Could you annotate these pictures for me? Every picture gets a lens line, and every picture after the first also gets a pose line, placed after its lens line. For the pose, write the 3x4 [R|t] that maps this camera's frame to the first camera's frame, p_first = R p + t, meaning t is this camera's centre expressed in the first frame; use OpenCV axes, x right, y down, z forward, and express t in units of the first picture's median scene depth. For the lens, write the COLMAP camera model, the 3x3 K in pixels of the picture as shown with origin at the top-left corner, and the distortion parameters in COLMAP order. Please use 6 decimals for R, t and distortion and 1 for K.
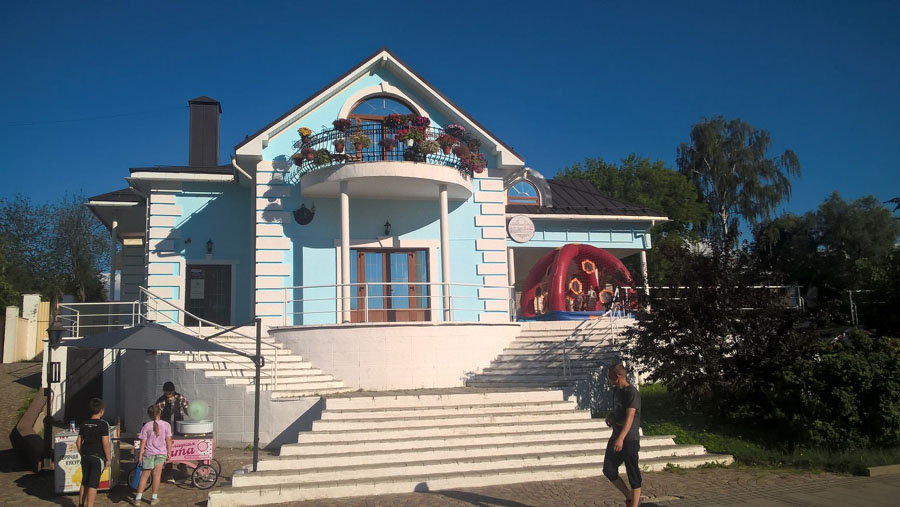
lens RADIAL K [[740.6, 0, 450.0], [0, 740.6, 254.0], [0, 0, 1]] dist [-0.007406, -0.009788]
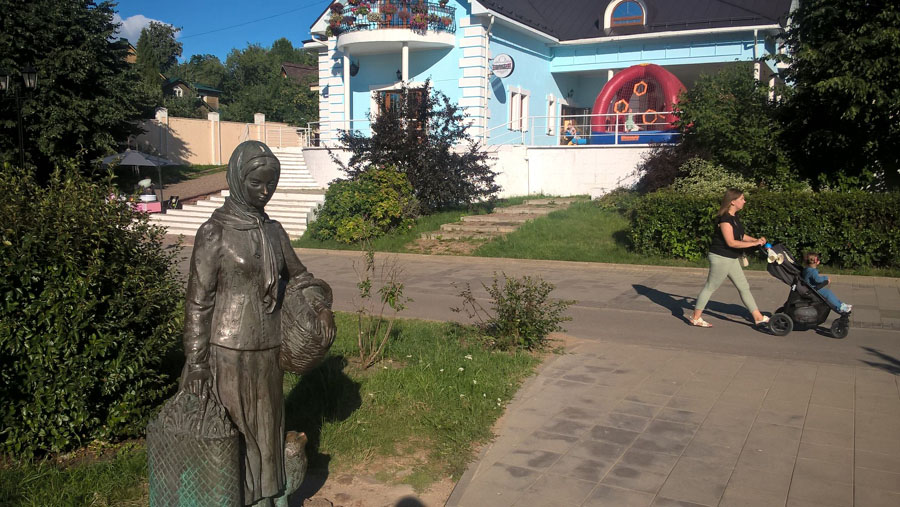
lens RADIAL K [[740.6, 0, 451.3], [0, 740.6, 251.8], [0, 0, 1]] dist [-0.007406, -0.009788]
pose [[0.728894, 0.109937, -0.675742, 0.881449], [0.075386, 0.968133, 0.238821, -0.034553], [0.680463, -0.225016, 0.697379, 0.029531]]
